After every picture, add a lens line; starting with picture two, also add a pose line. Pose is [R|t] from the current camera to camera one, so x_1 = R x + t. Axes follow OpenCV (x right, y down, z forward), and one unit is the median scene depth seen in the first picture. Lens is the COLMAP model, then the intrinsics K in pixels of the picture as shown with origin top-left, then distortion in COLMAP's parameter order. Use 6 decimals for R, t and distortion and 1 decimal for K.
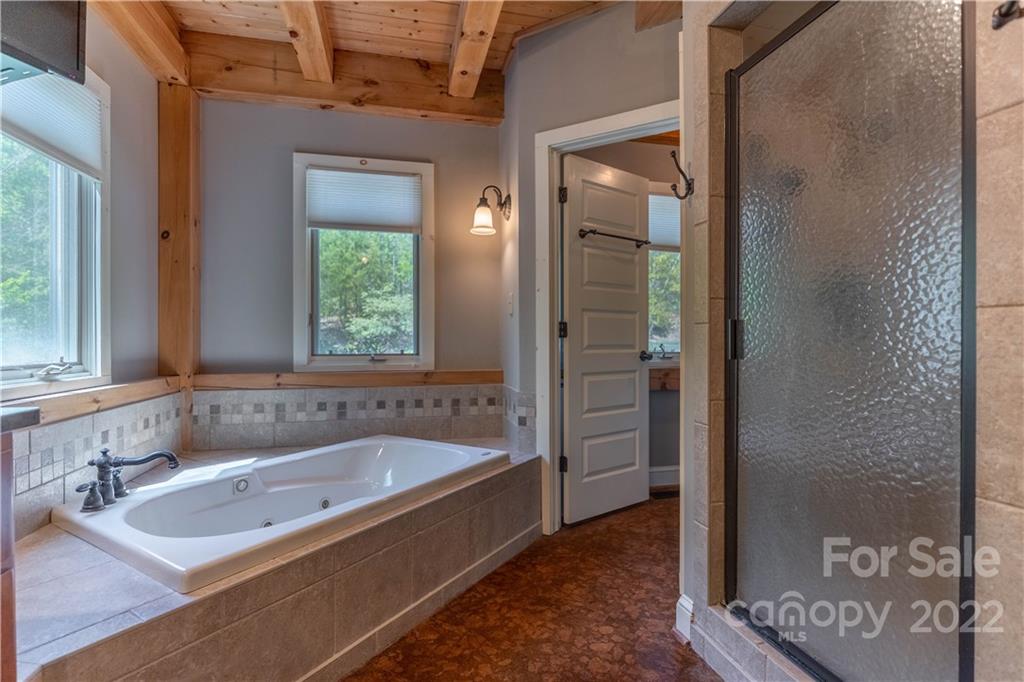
lens RADIAL K [[495.2, 0, 514.5], [0, 495.2, 338.4], [0, 0, 1]] dist [-0.002267, 0.000628]
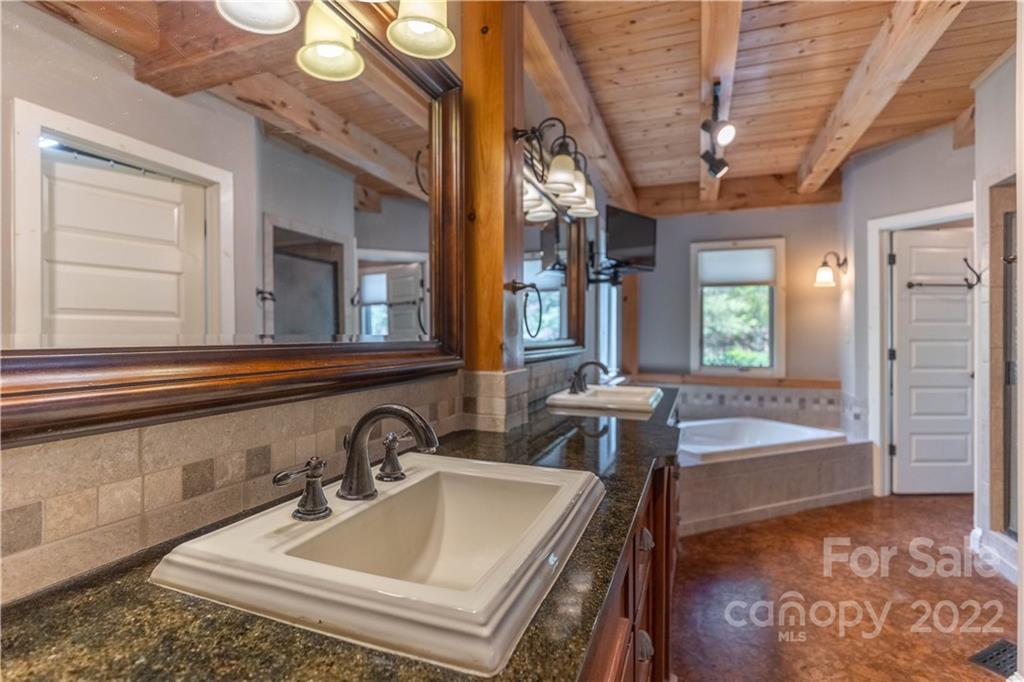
lens RADIAL K [[495.2, 0, 511.6], [0, 495.2, 332.3], [0, 0, 1]] dist [-0.002267, 0.000628]
pose [[0.824917, 0.001850, -0.565251, -0.000175], [-0.005088, 0.999978, -0.004152, -0.066132], [0.565231, 0.006301, 0.824909, -0.734832]]
